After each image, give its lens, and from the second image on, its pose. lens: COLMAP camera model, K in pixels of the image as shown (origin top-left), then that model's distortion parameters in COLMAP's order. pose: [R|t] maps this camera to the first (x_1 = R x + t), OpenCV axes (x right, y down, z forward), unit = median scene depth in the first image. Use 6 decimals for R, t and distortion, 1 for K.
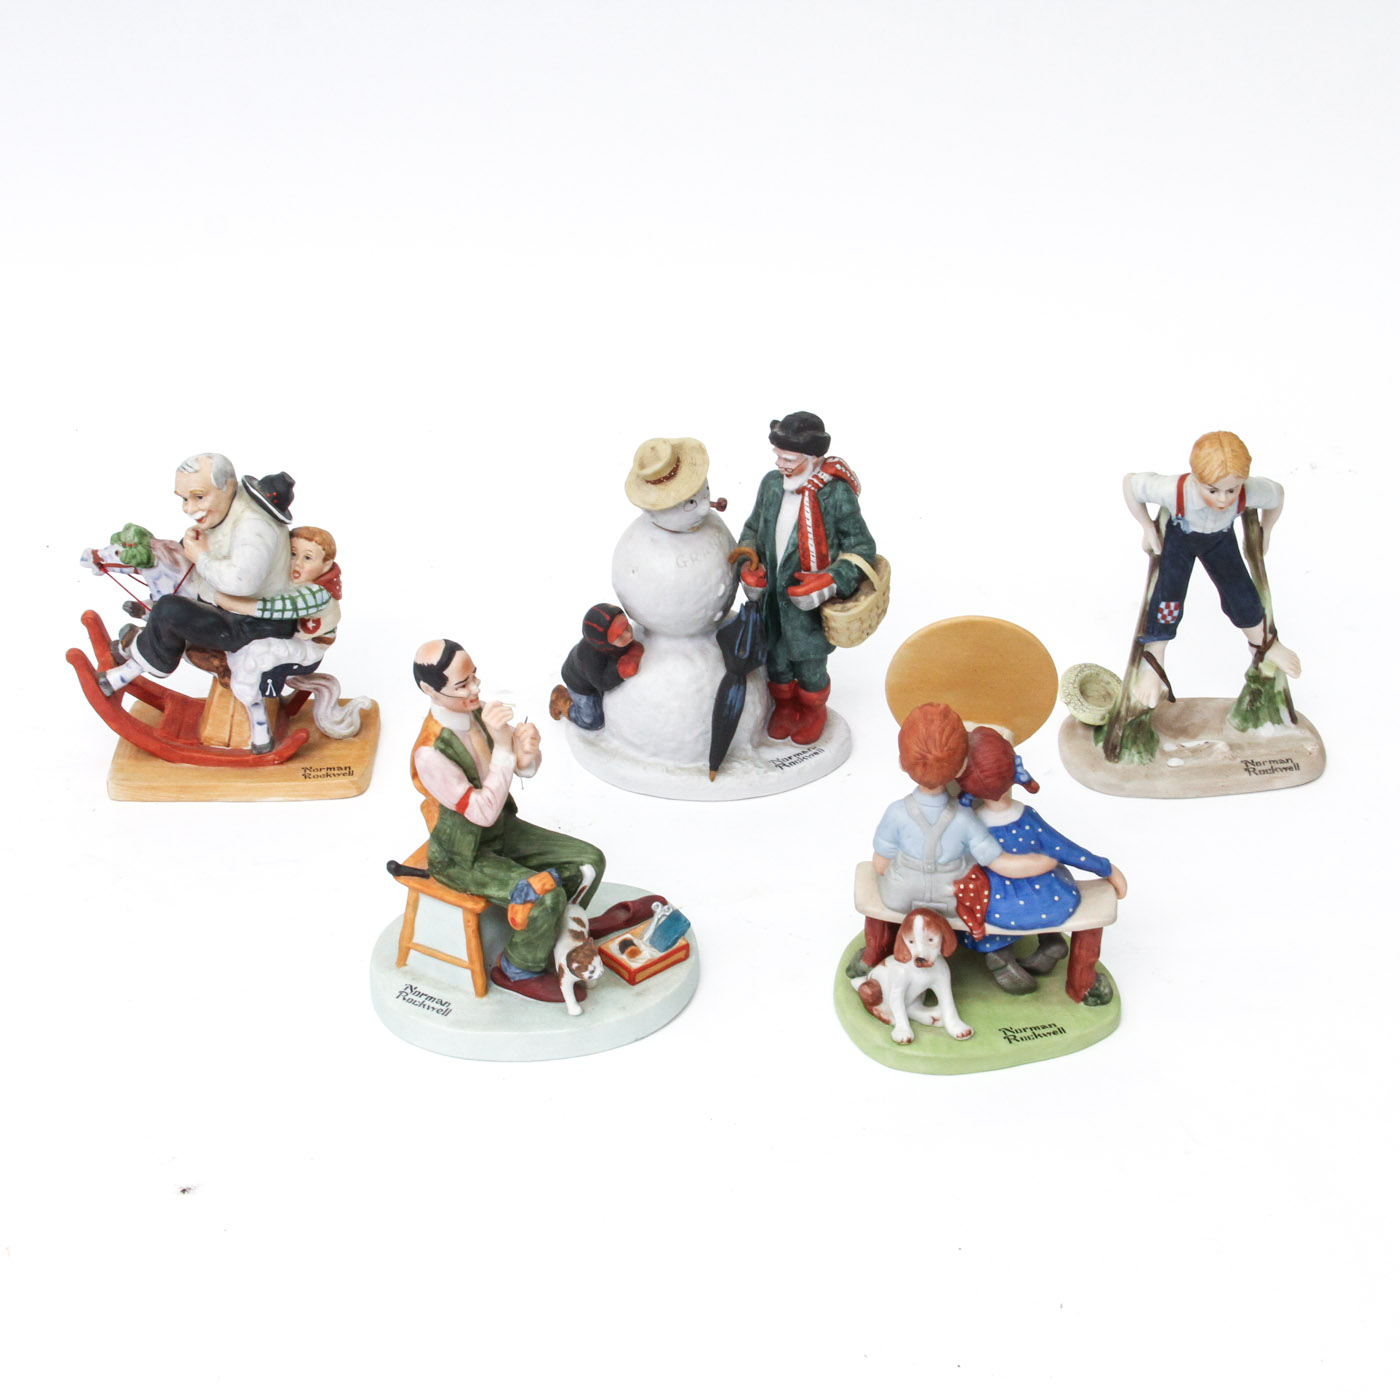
lens RADIAL K [[2635.0, 0, 700.3], [0, 2635.0, 701.1], [0, 0, 1]] dist [0.030790, 0.000000]
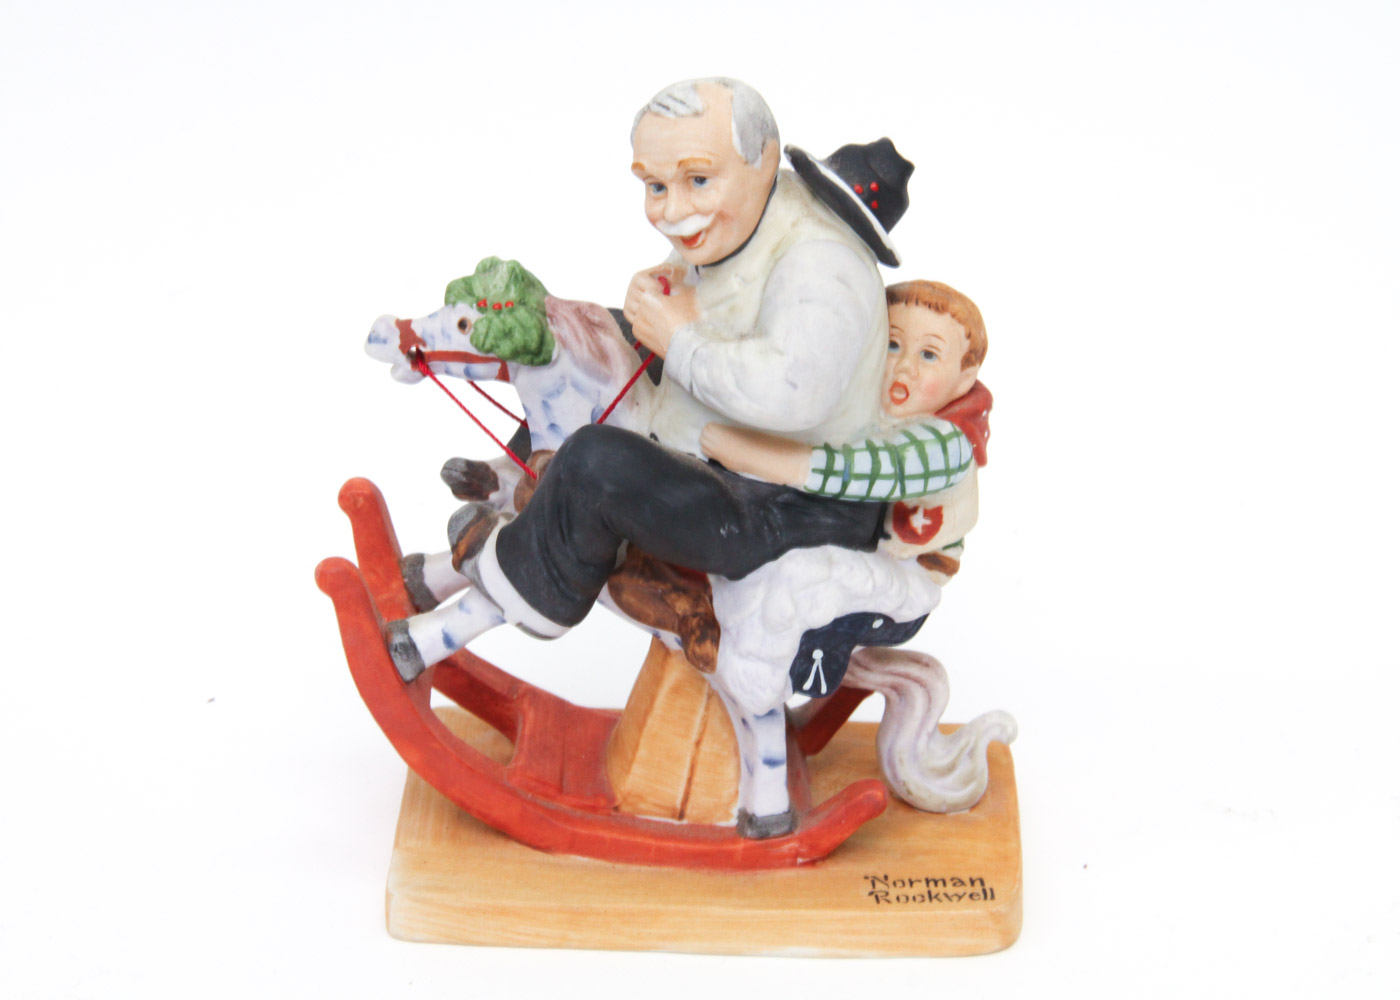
lens RADIAL K [[3462.0, 0, 700.8], [0, 3462.0, 499.7], [0, 0, 1]] dist [0.112570, 0.000000]
pose [[0.999269, 0.038218, -0.000231, -0.175741], [-0.037996, 0.992766, -0.113895, 0.029091], [-0.004124, 0.113820, 0.993493, 0.451836]]
